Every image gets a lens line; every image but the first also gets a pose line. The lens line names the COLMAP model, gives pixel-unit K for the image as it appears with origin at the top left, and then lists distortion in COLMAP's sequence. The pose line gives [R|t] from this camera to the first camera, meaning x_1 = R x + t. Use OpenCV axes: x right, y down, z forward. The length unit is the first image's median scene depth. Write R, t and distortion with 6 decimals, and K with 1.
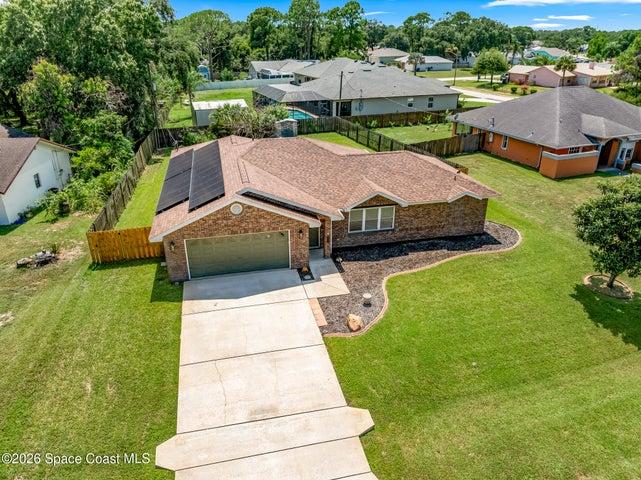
lens RADIAL K [[451.6, 0, 322.2], [0, 451.6, 237.2], [0, 0, 1]] dist [-0.044800, 0.008079]
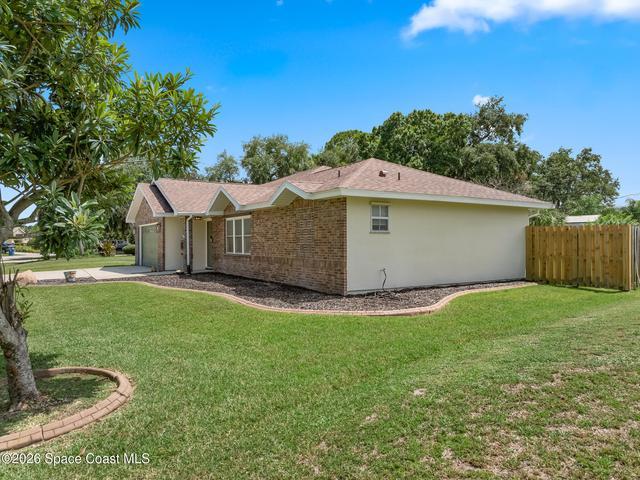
lens RADIAL K [[450.9, 0, 325.7], [0, 450.9, 236.4], [0, 0, 1]] dist [-0.044800, 0.008079]
pose [[0.318808, -0.013029, -0.947730, 0.821880], [-0.388185, 0.910404, -0.143098, 0.007794], [0.864681, 0.413515, 0.285187, 0.949138]]
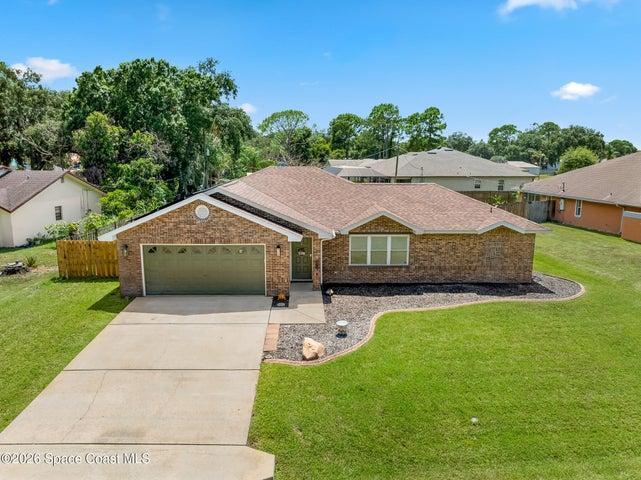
lens RADIAL K [[451.6, 0, 321.6], [0, 451.6, 246.5], [0, 0, 1]] dist [-0.044800, 0.008079]
pose [[0.979930, 0.043305, -0.194580, 0.170937], [-0.085983, 0.972468, -0.216593, 0.142006], [0.179843, 0.228977, 0.956674, 0.212353]]
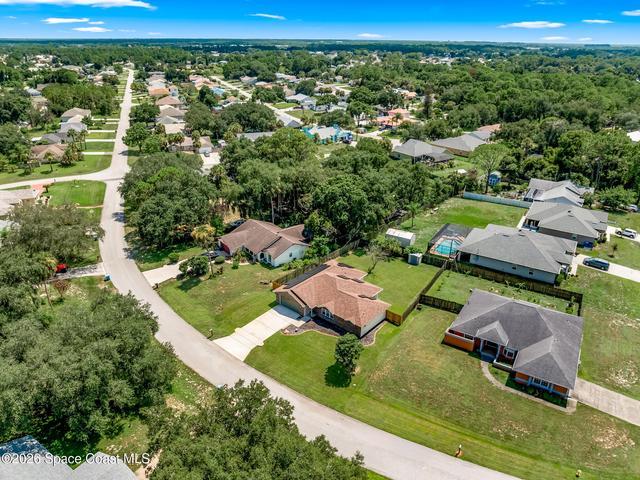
lens RADIAL K [[450.9, 0, 322.3], [0, 450.9, 238.0], [0, 0, 1]] dist [-0.044800, 0.008079]
pose [[0.583383, 0.336349, -0.739279, 2.277655], [-0.342486, 0.927213, 0.151589, -1.012259], [0.736456, 0.164758, 0.656115, -1.186814]]
